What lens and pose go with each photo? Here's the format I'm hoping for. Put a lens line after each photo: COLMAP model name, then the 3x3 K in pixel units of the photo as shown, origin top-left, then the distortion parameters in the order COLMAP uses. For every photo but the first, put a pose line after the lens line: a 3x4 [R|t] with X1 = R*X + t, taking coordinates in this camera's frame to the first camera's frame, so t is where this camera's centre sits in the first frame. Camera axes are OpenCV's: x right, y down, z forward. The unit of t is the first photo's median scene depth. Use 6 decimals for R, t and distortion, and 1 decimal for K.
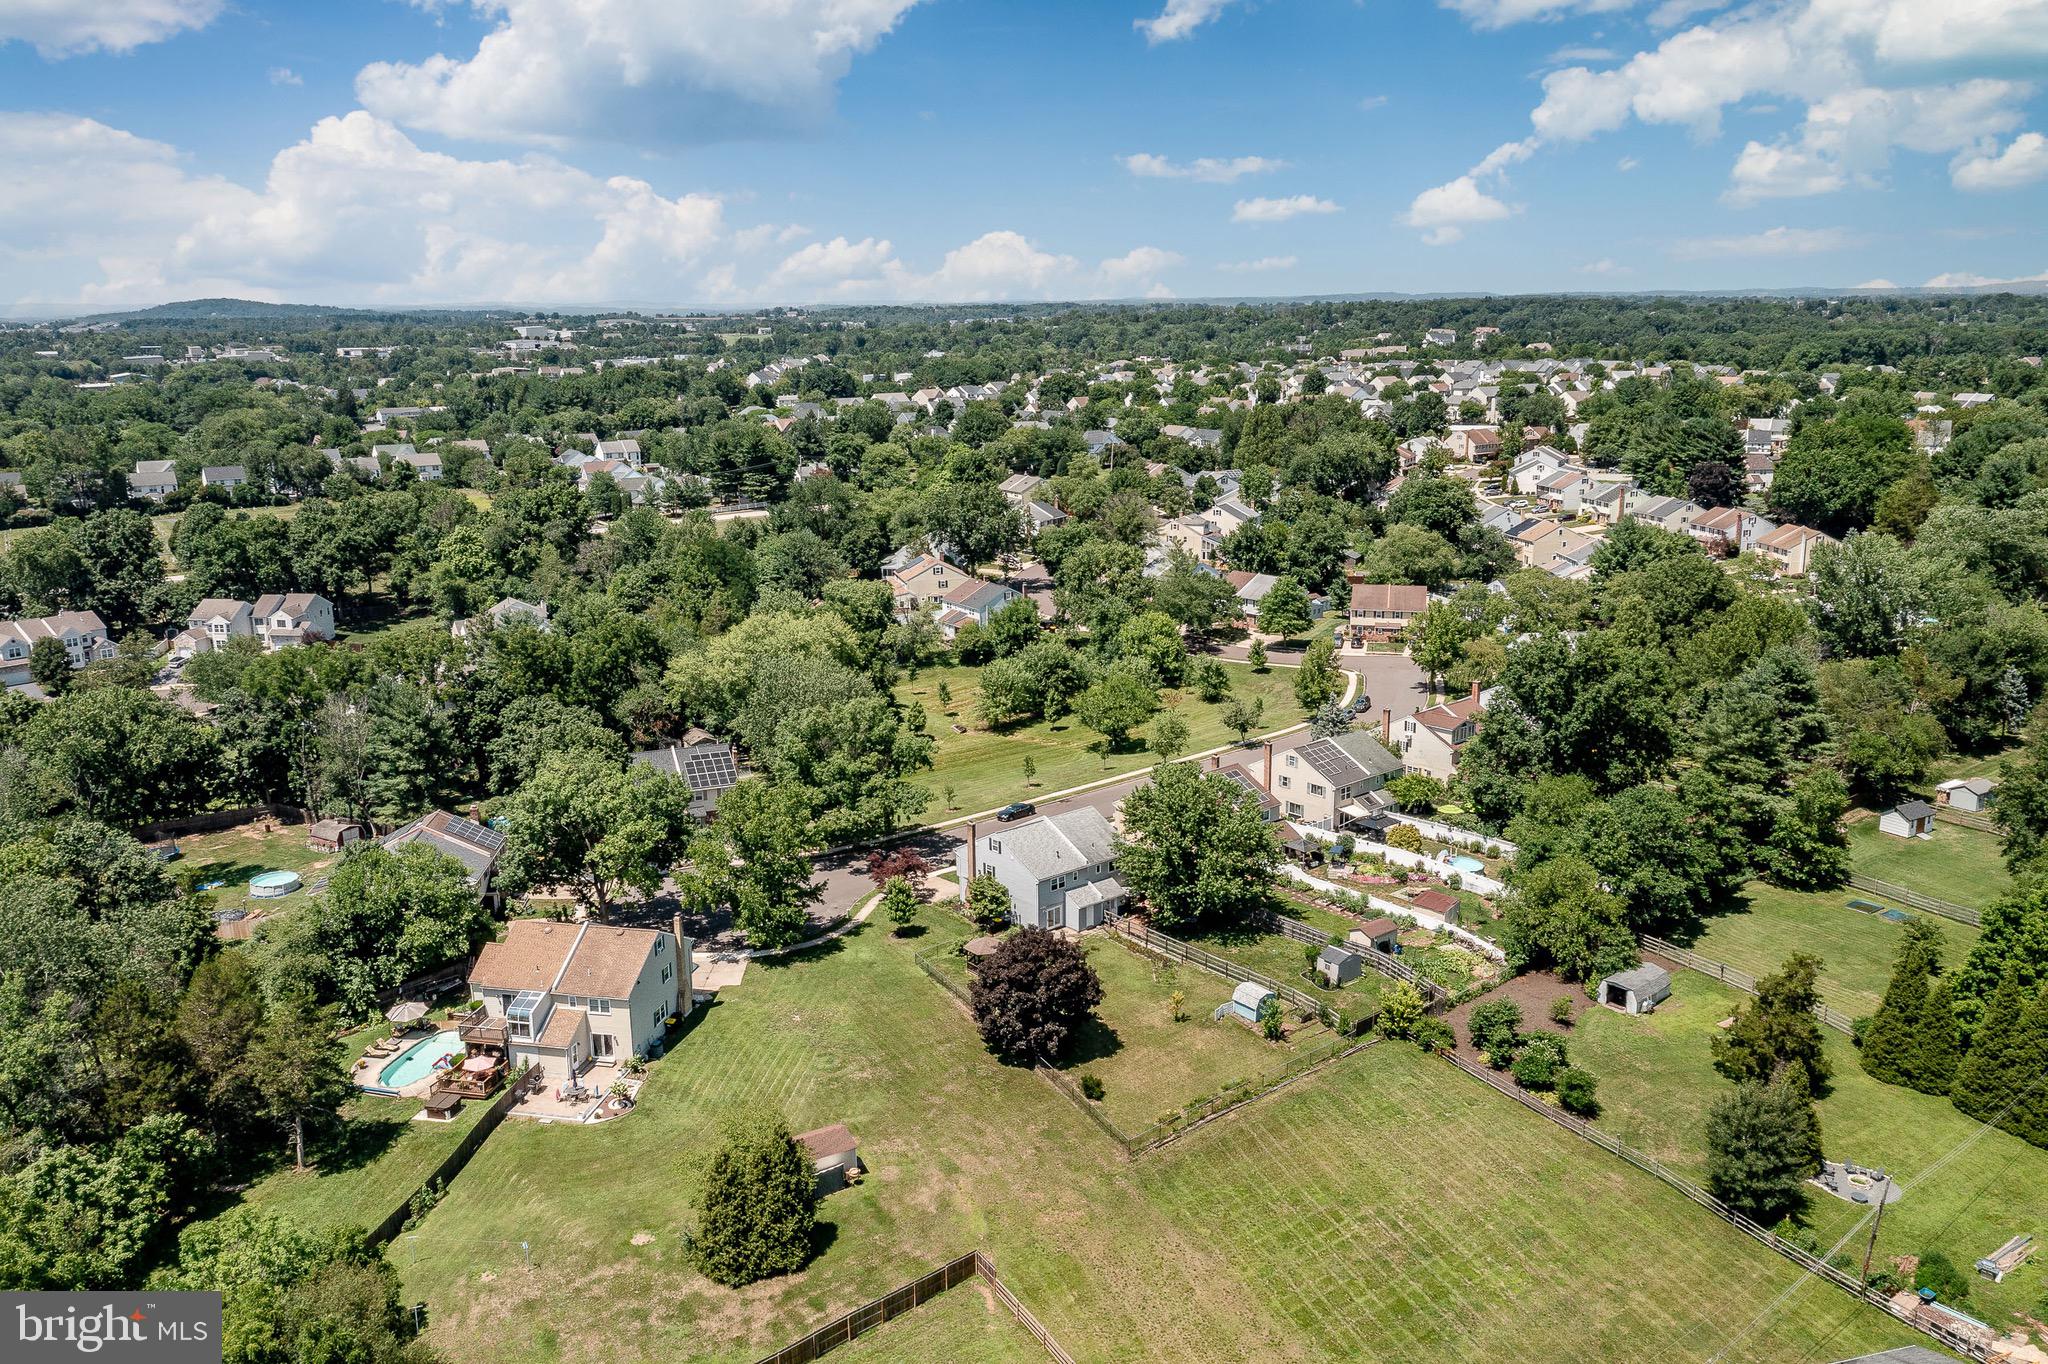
lens RADIAL K [[1623.0, 0, 1020.5], [0, 1623.0, 681.0], [0, 0, 1]] dist [-0.009276, 0.039088]
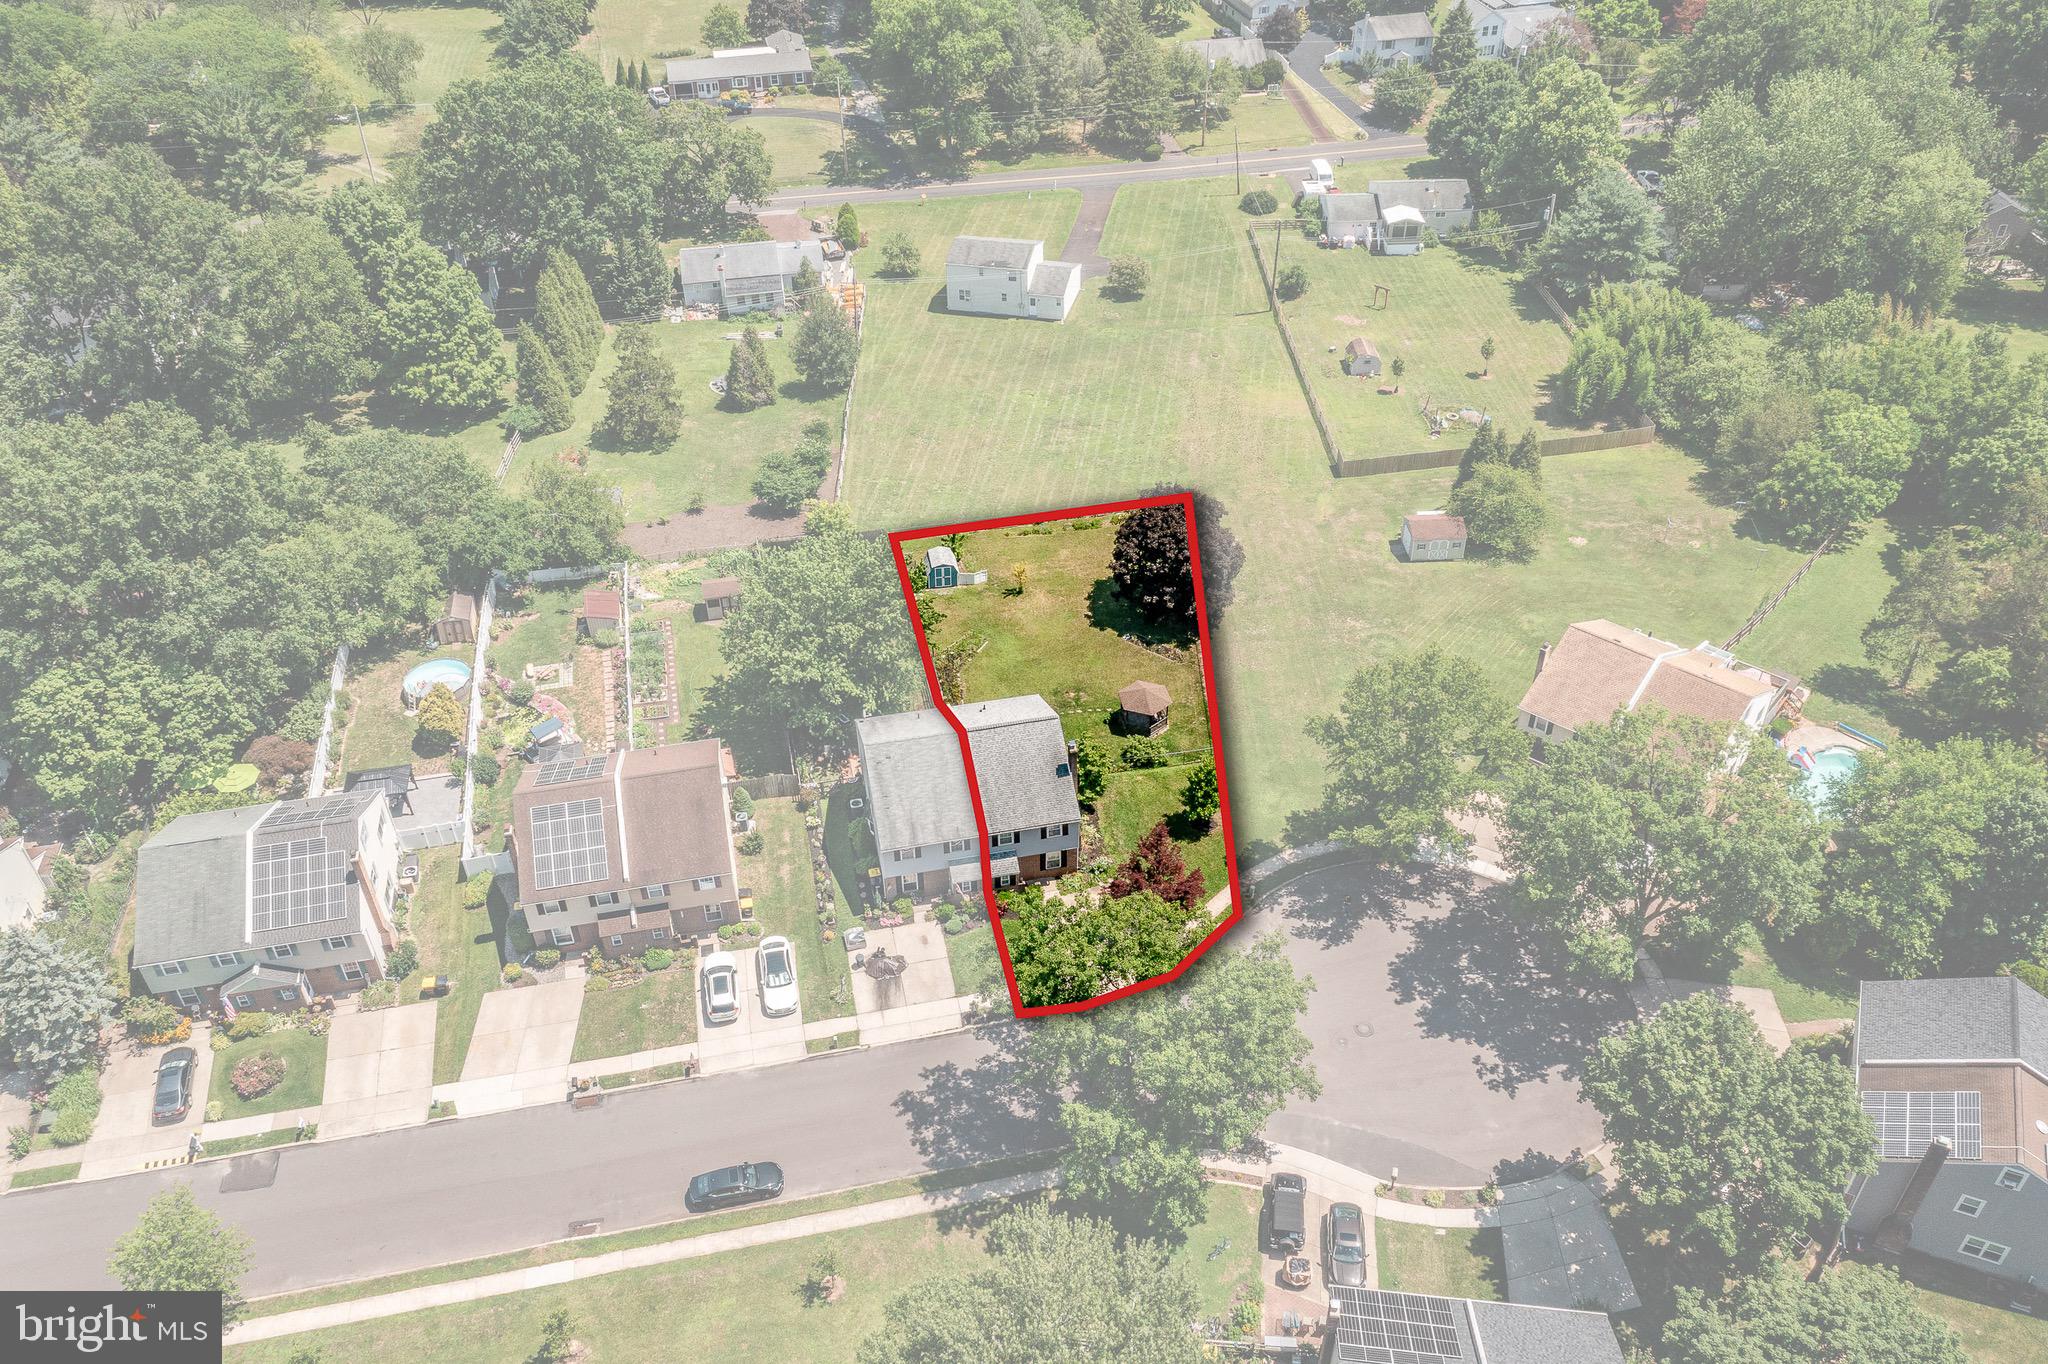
lens RADIAL K [[1623.0, 0, 1016.9], [0, 1623.0, 684.9], [0, 0, 1]] dist [-0.009276, 0.039088]
pose [[-0.874927, -0.276079, 0.397849, -0.230172], [0.137157, 0.646648, 0.750356, -0.366712], [-0.464426, 0.711075, -0.527903, 1.167278]]
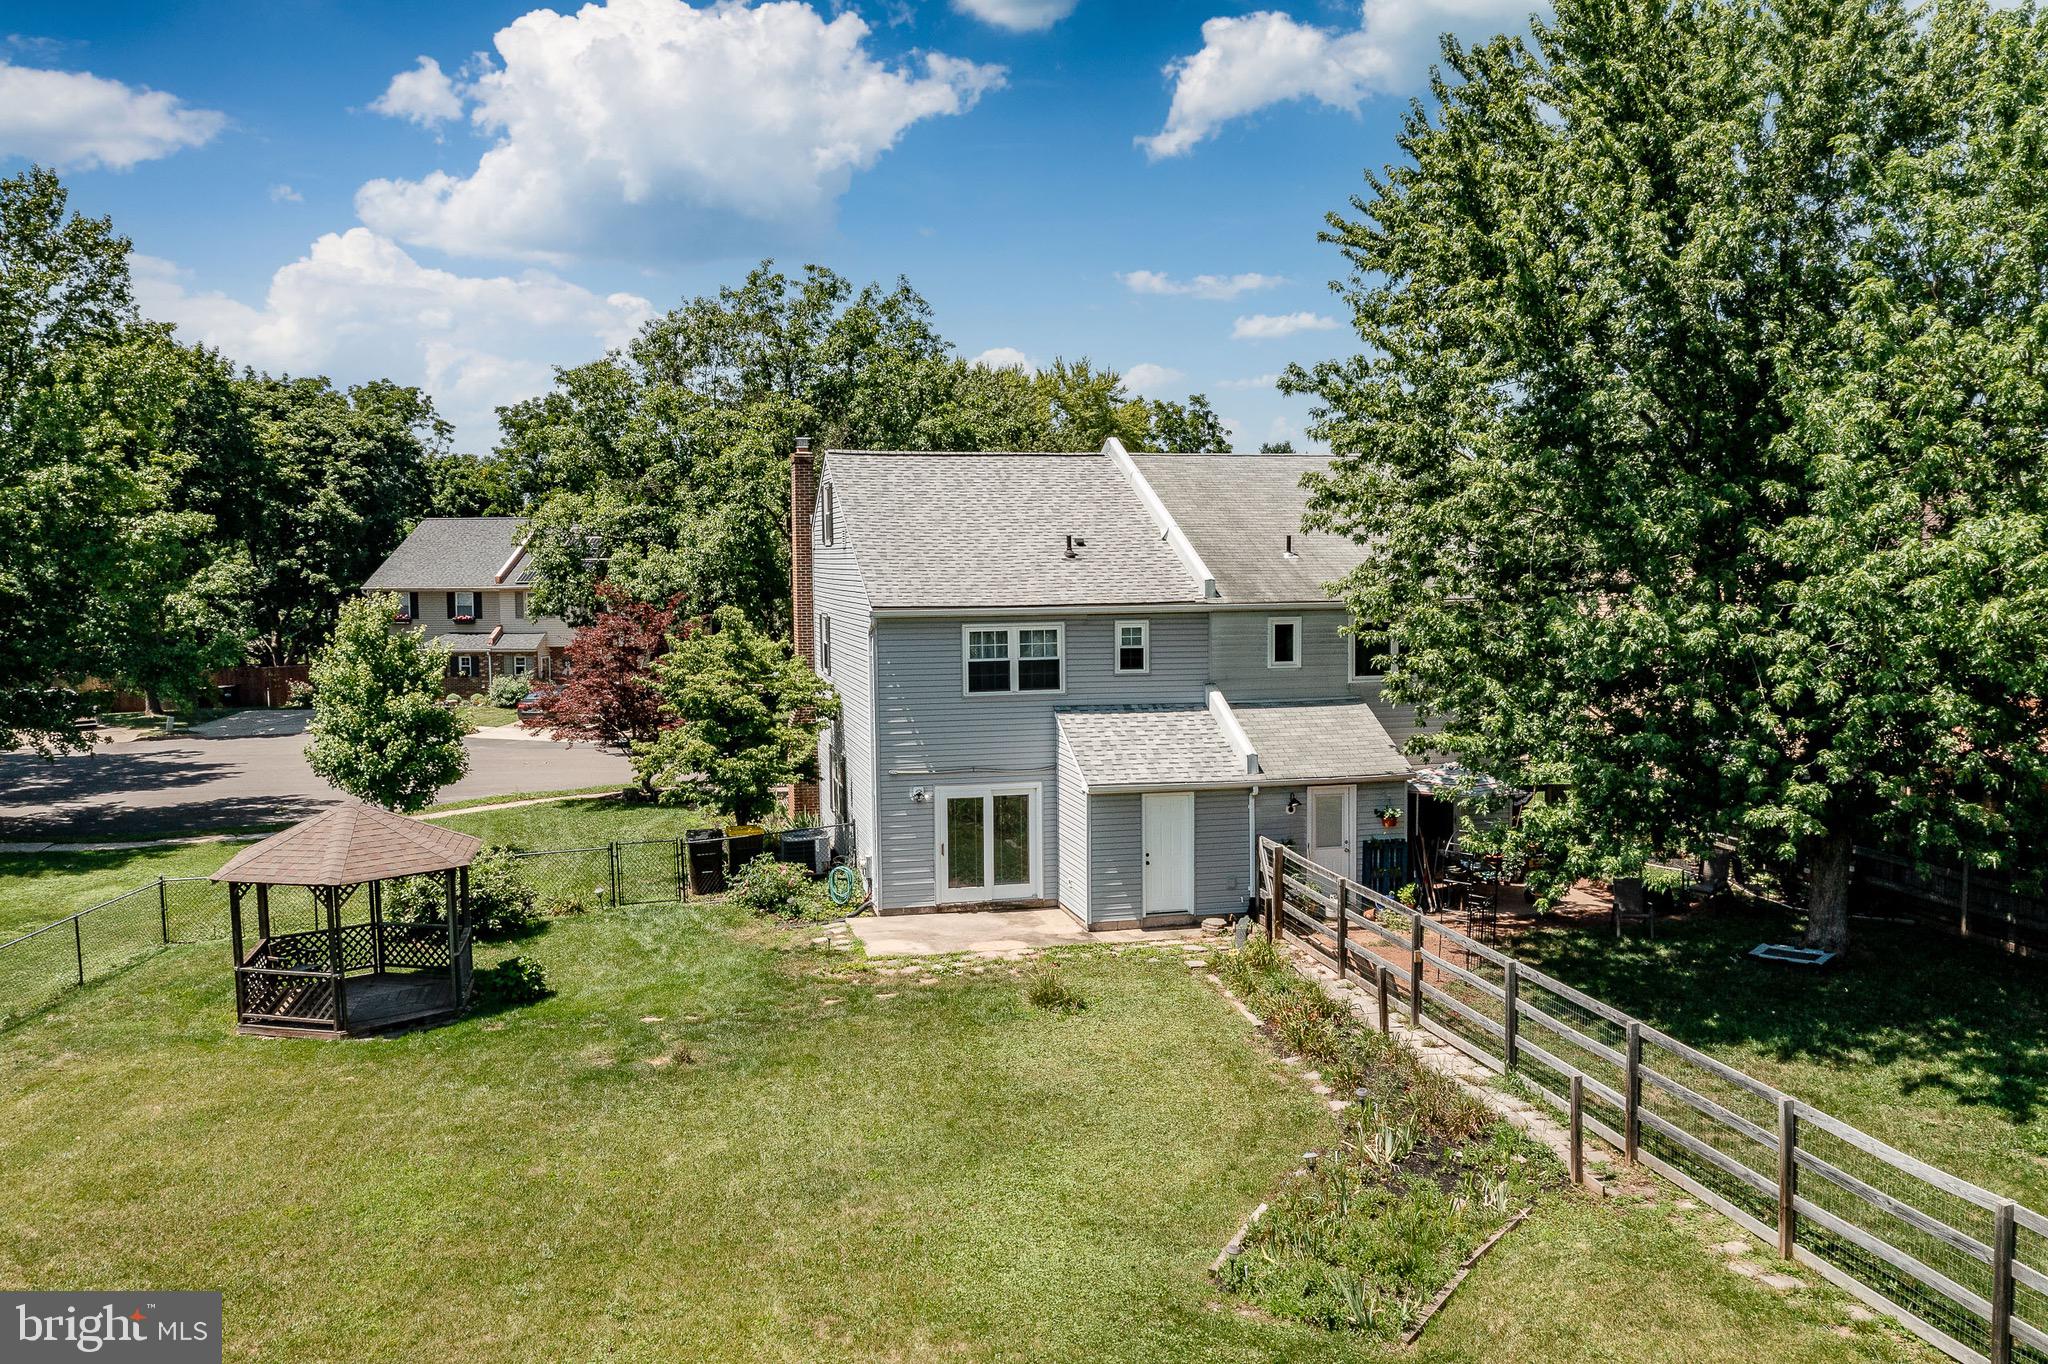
lens RADIAL K [[1623.0, 0, 1024.0], [0, 1623.0, 684.3], [0, 0, 1]] dist [-0.009276, 0.039088]
pose [[0.893148, 0.039702, -0.448008, 0.092877], [-0.100933, 0.988383, -0.113630, 0.126768], [0.438292, 0.146707, 0.886779, 0.708102]]
